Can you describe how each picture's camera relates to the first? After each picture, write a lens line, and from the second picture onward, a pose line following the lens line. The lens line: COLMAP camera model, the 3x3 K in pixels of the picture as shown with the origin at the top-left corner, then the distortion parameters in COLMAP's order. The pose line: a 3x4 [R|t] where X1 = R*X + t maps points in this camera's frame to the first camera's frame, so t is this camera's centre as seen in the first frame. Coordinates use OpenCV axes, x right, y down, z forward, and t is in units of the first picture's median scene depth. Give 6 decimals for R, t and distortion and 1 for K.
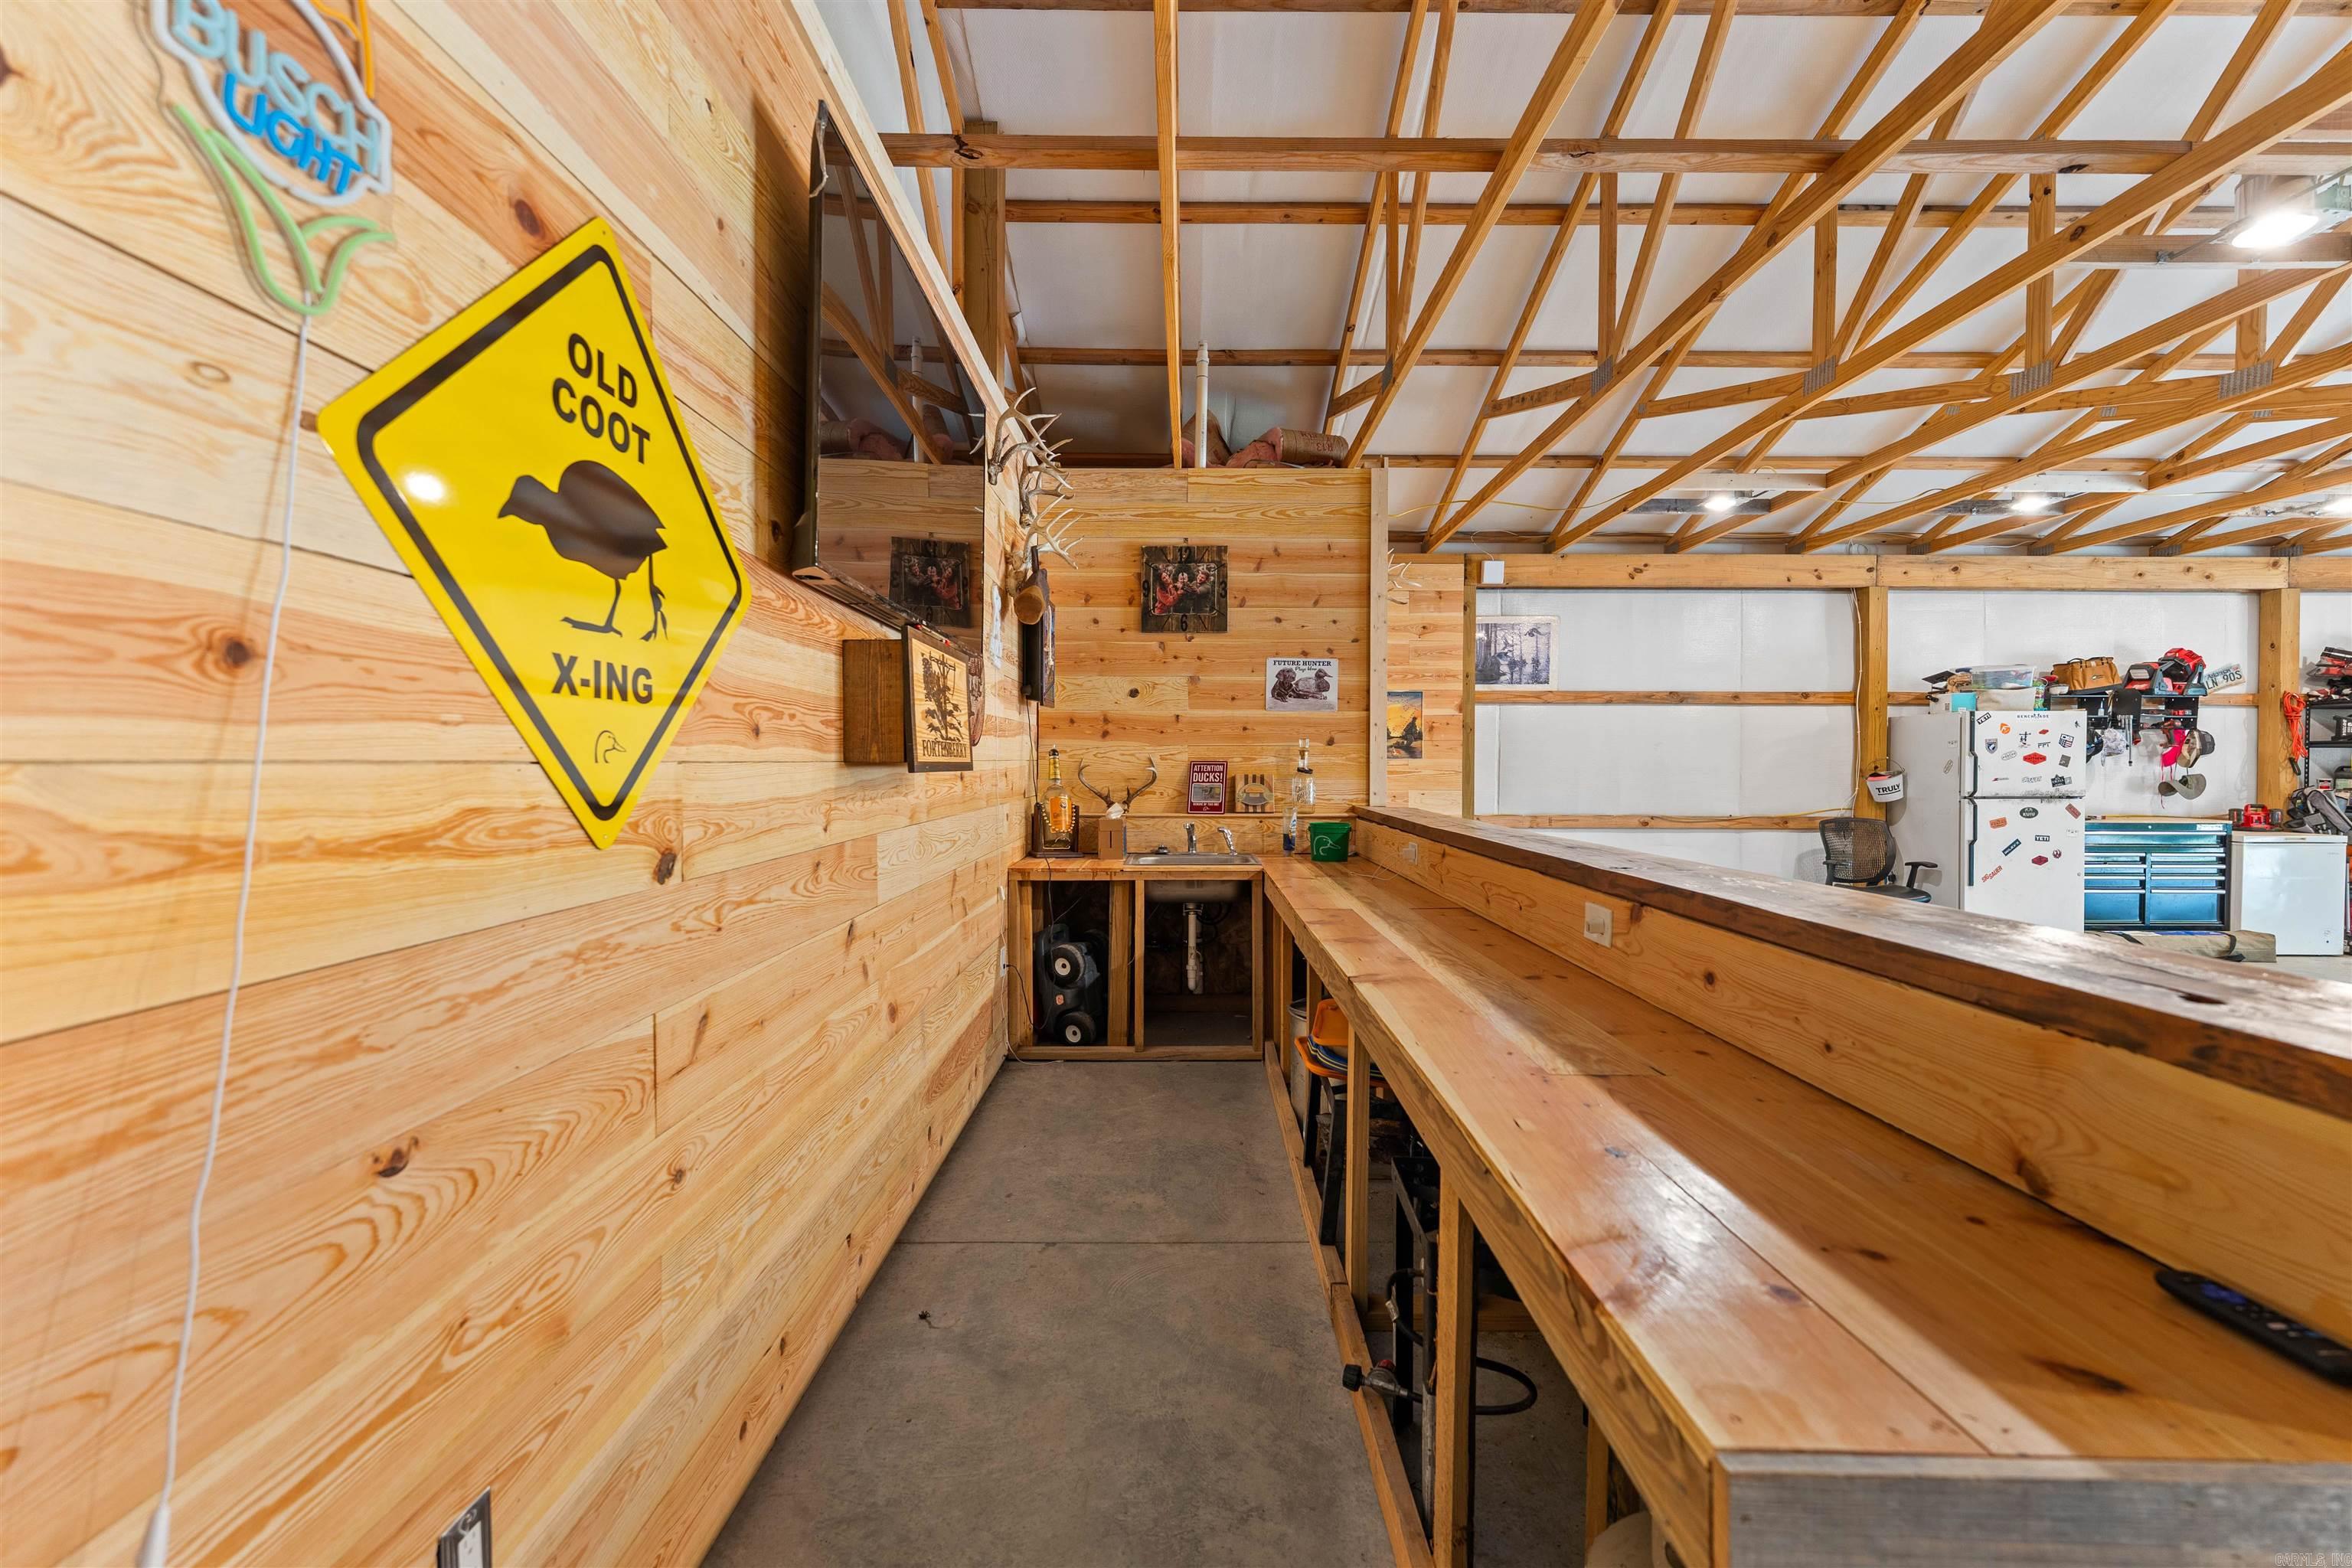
lens RADIAL K [[960.3, 0, 1175.7], [0, 960.3, 781.3], [0, 0, 1]] dist [-0.001343, 0.000222]
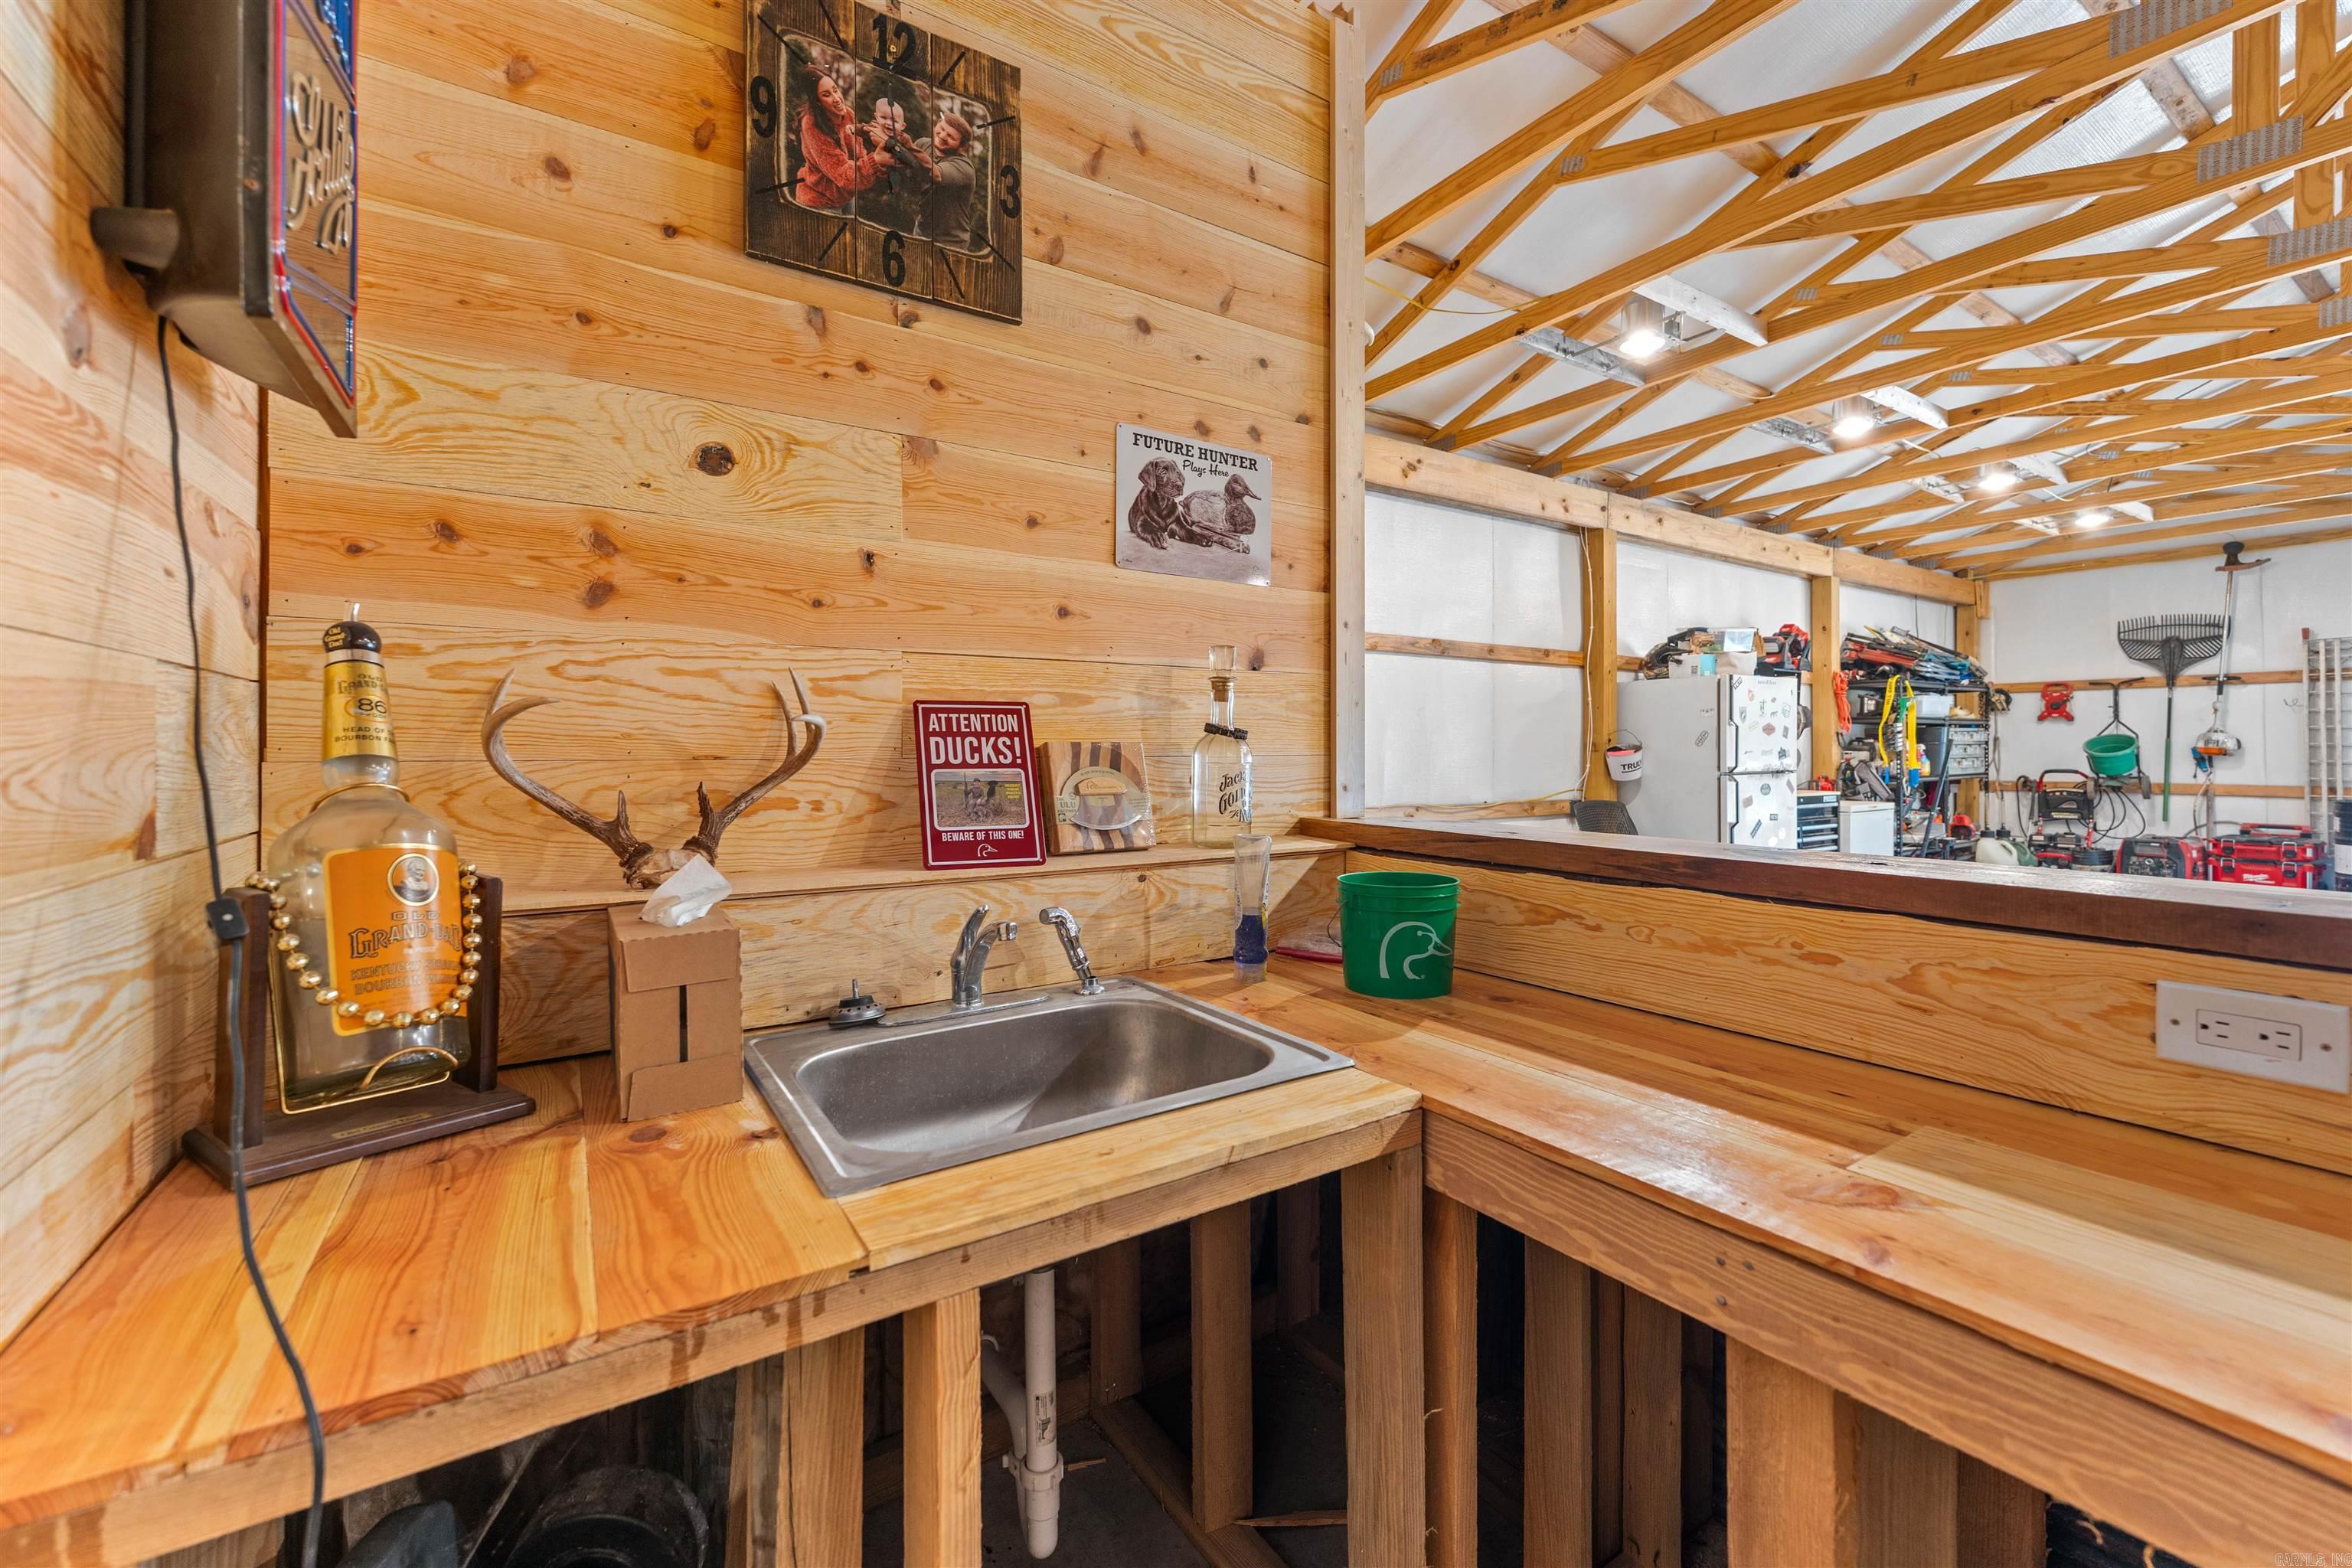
lens RADIAL K [[960.3, 0, 1176.9], [0, 960.3, 748.6], [0, 0, 1]] dist [-0.001343, 0.000222]
pose [[0.834060, -0.003260, 0.551664, -0.087531], [0.015093, 0.999743, -0.016912, 0.001505], [-0.551467, 0.022431, 0.833895, 0.689935]]
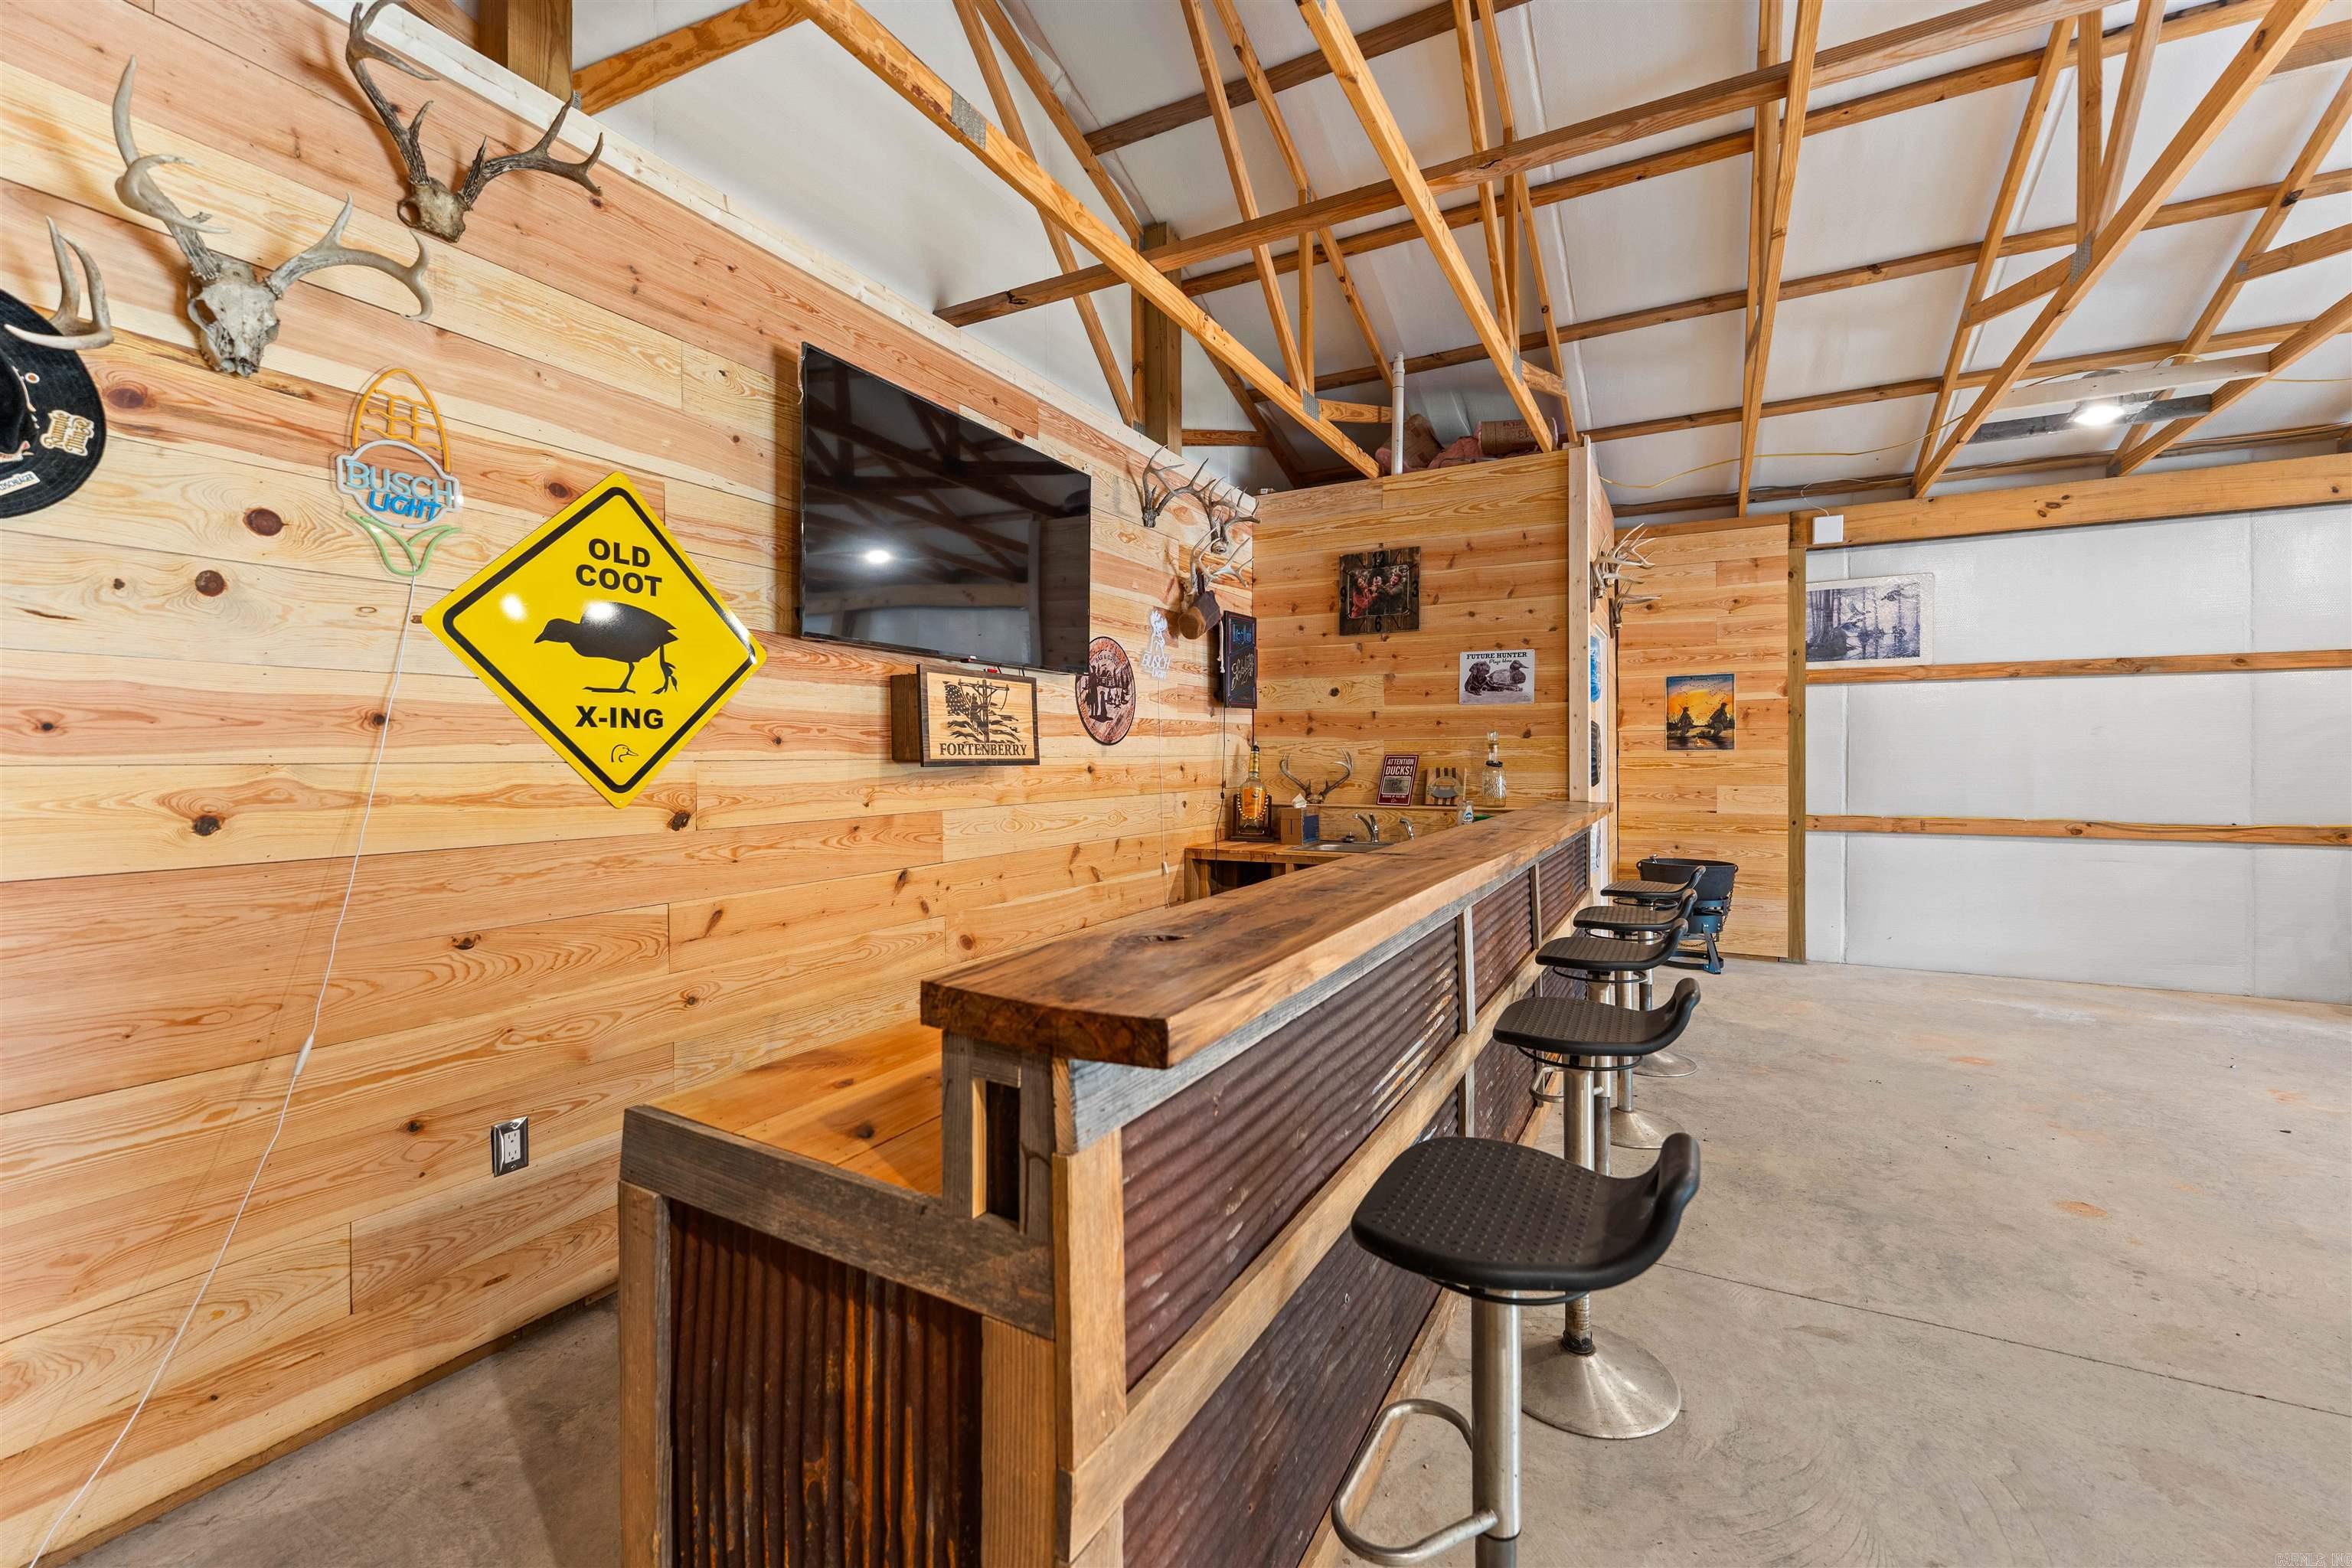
lens RADIAL K [[960.3, 0, 1173.6], [0, 960.3, 765.2], [0, 0, 1]] dist [-0.001343, 0.000222]
pose [[0.876527, -0.001818, -0.481350, 0.317905], [-0.002950, 0.999954, -0.009148, 0.000257], [0.481344, 0.009439, 0.876481, -0.029632]]
